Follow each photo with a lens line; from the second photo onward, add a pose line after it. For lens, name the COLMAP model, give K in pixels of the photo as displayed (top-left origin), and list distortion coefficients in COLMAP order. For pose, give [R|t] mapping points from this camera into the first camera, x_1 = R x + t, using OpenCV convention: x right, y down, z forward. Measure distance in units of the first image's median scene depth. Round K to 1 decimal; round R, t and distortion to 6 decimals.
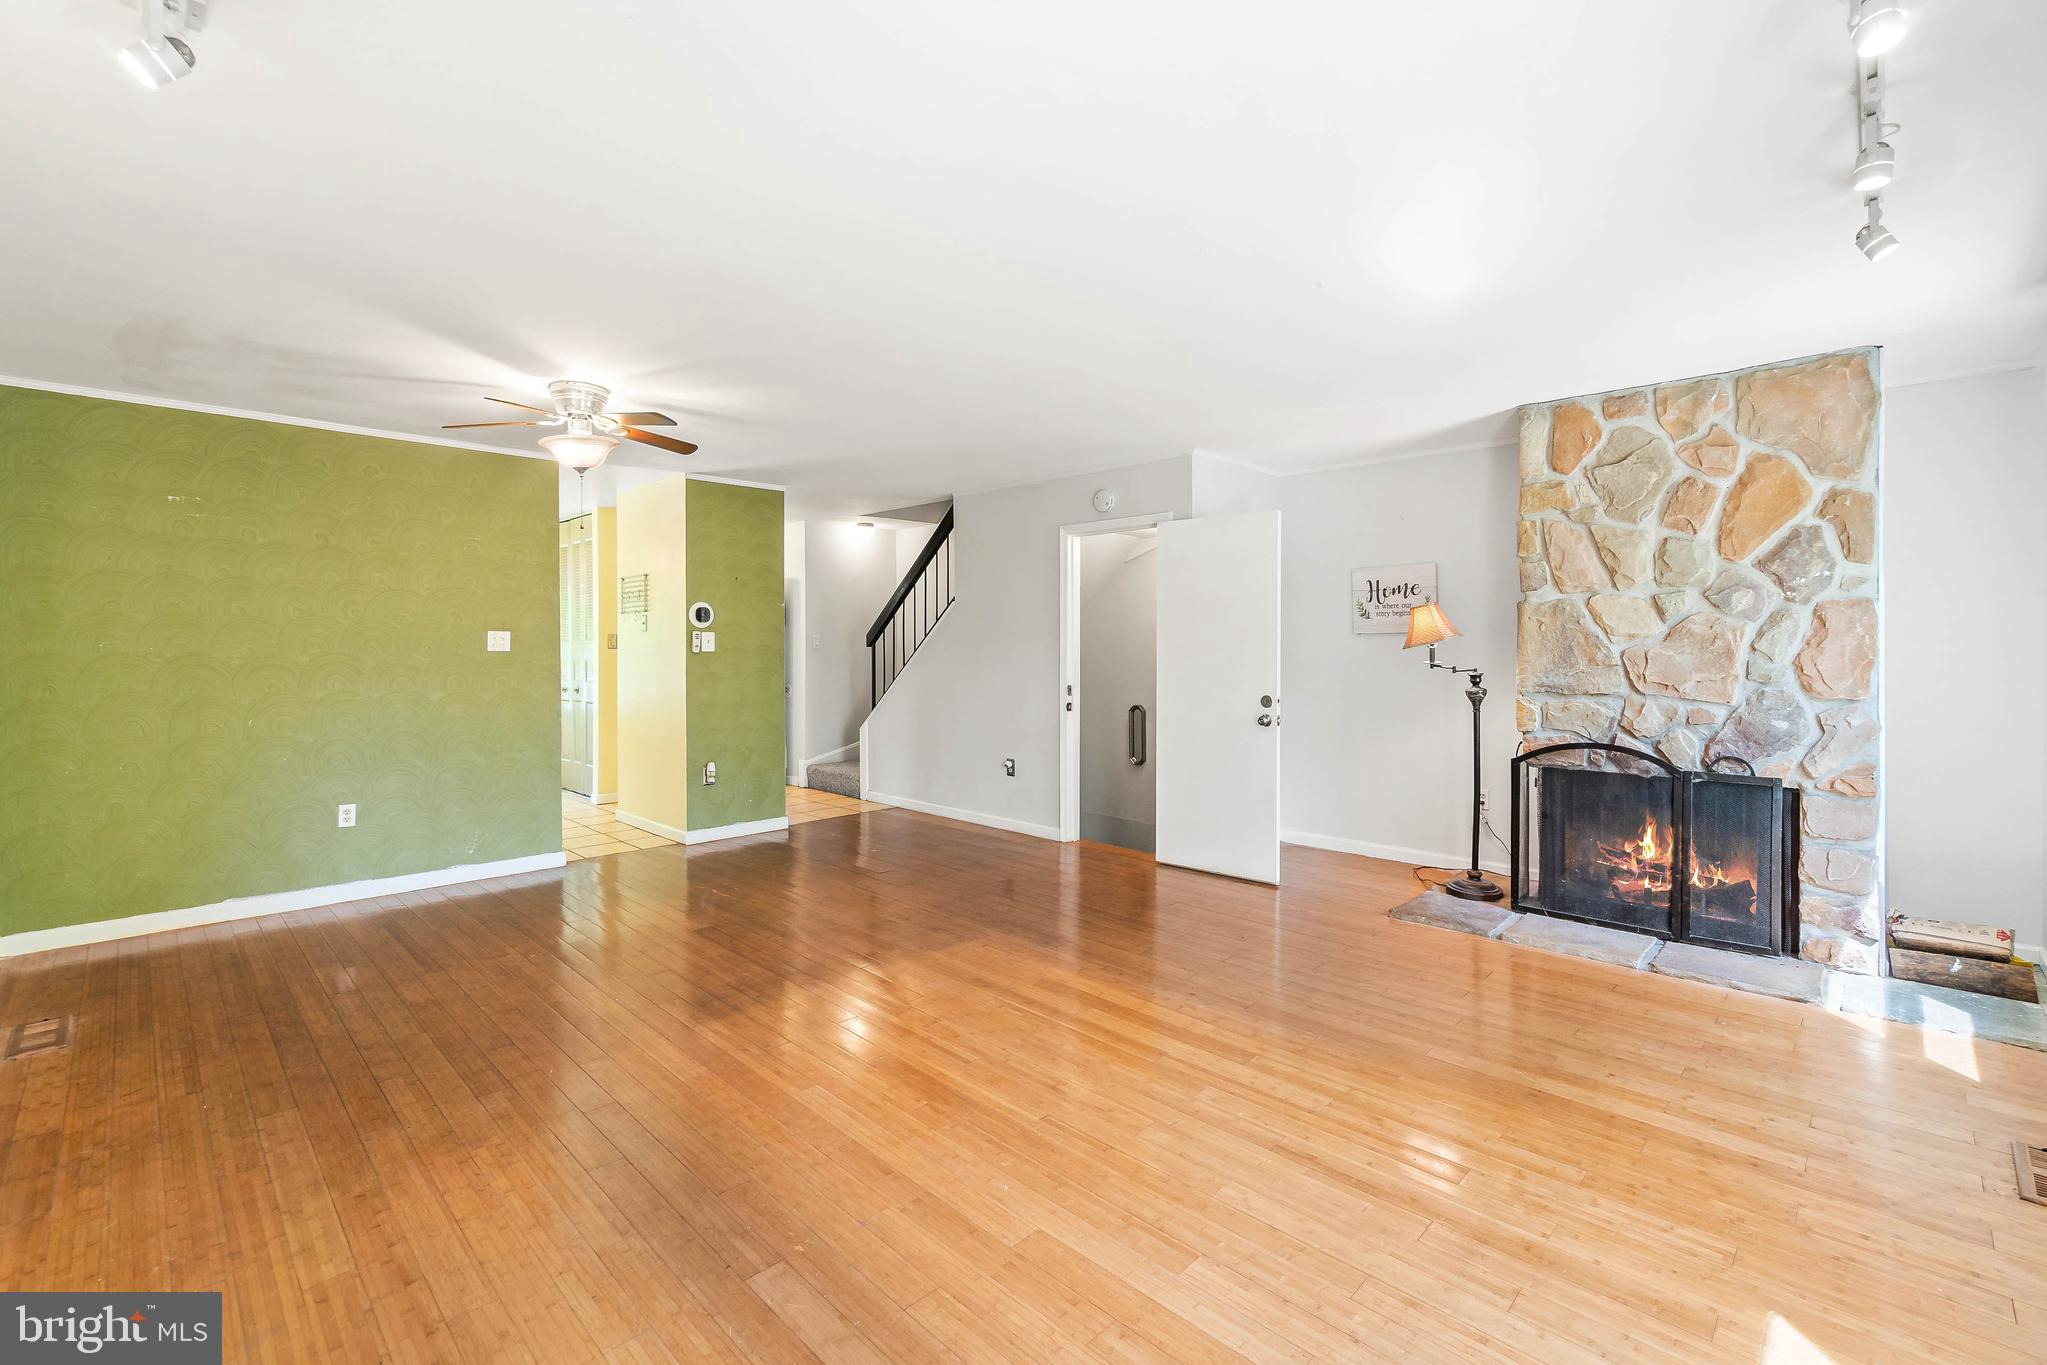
lens RADIAL K [[892.3, 0, 1024.1], [0, 892.3, 644.0], [0, 0, 1]] dist [0.000877, 0.000104]
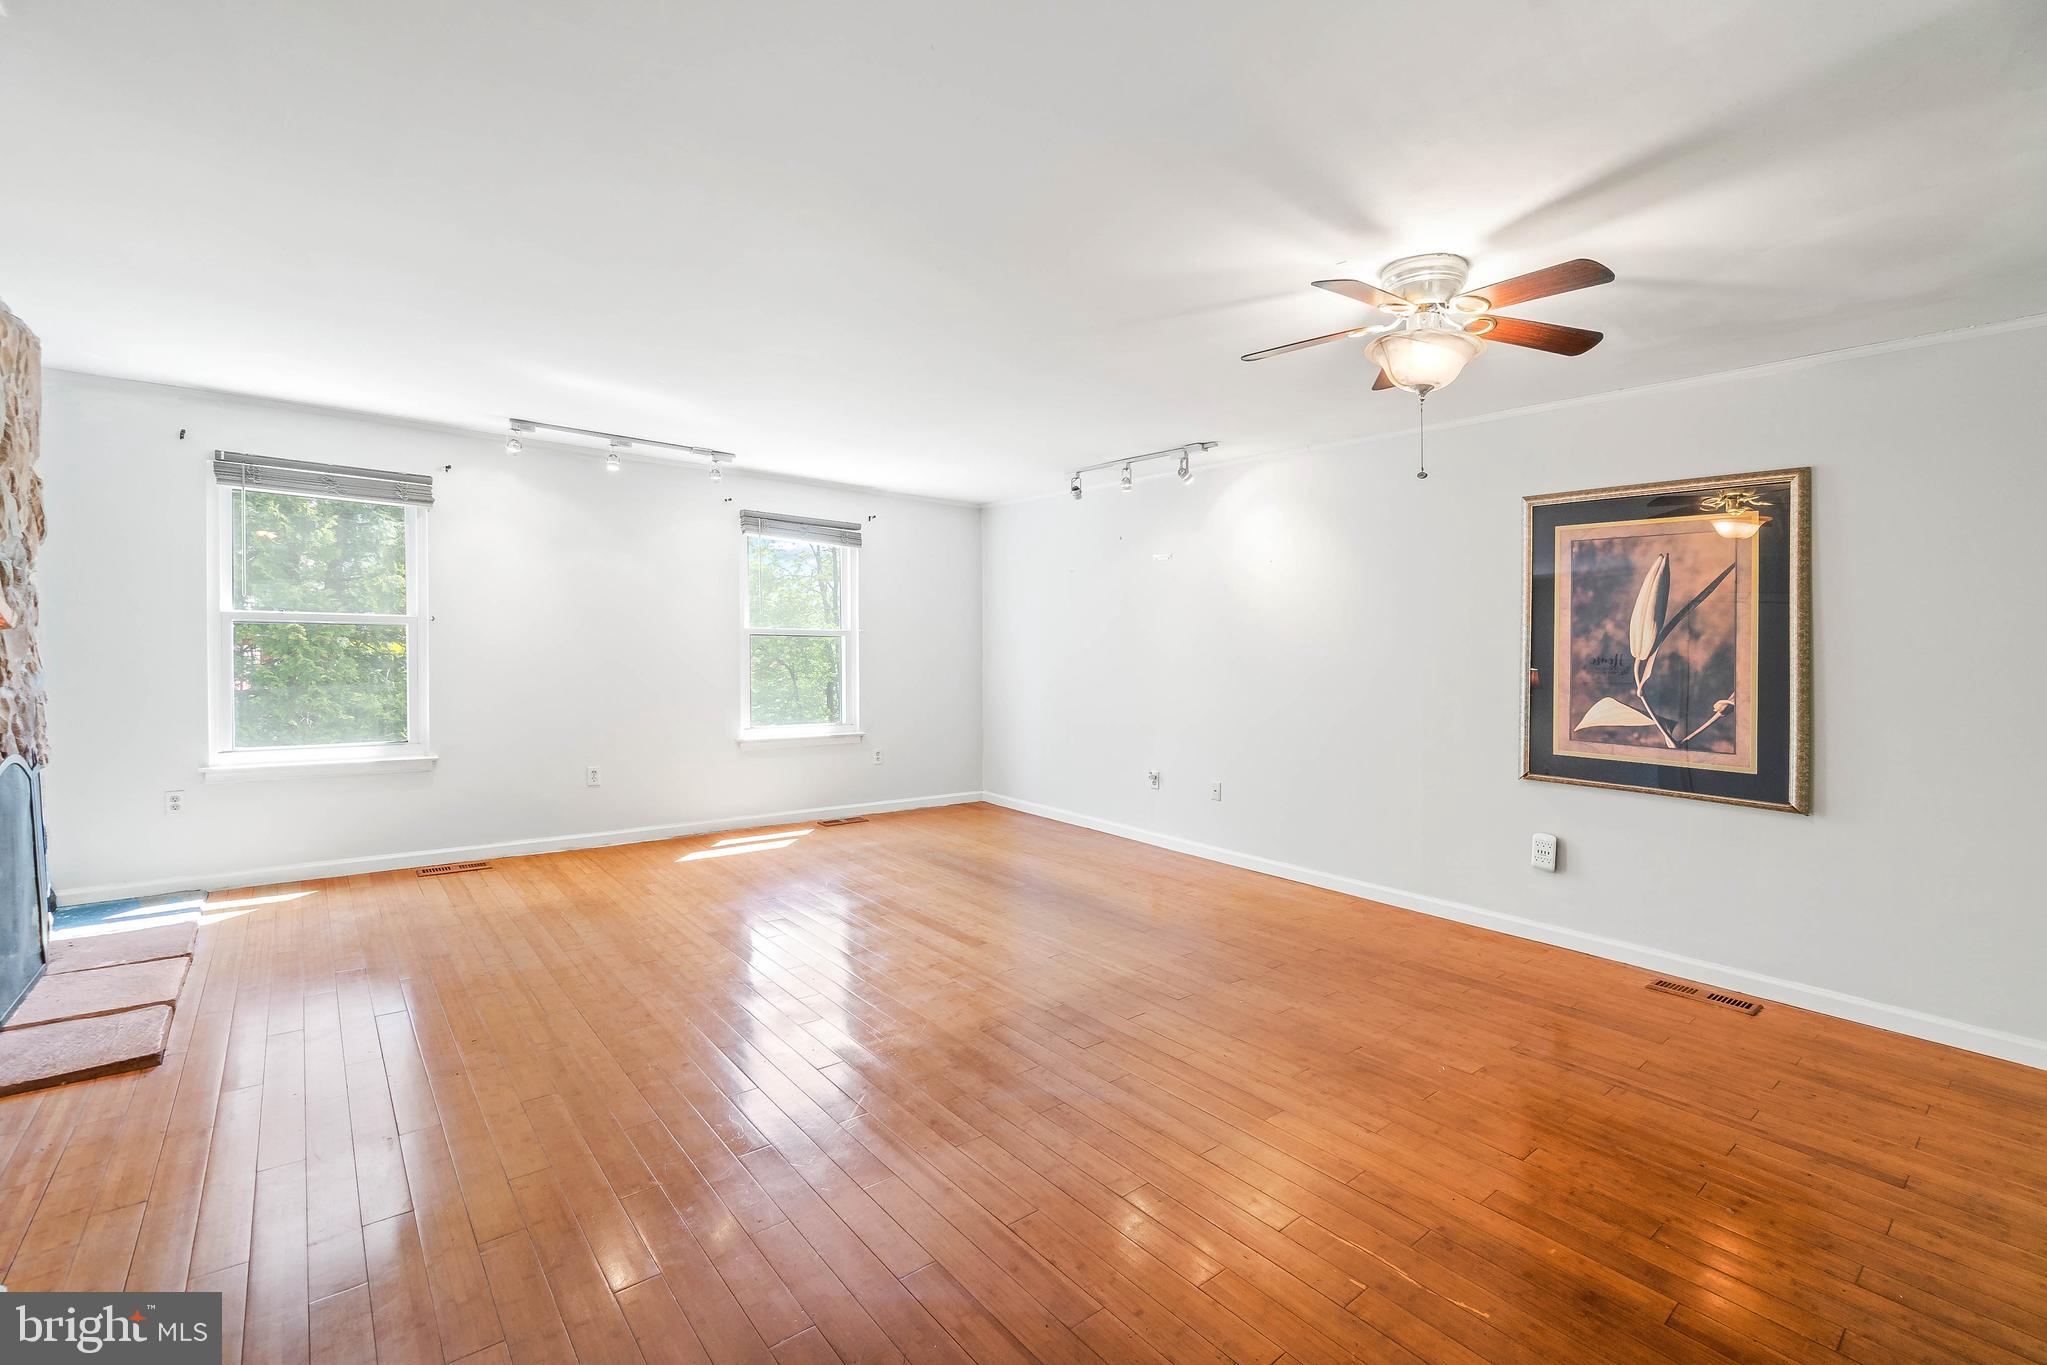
lens RADIAL K [[892.3, 0, 1024.1], [0, 892.3, 644.0], [0, 0, 1]] dist [0.000877, 0.000104]
pose [[-0.993639, -0.006426, 0.112425, -0.365633], [-0.006856, 0.999971, -0.003436, -0.002191], [-0.112400, -0.004185, -0.993654, 2.283075]]
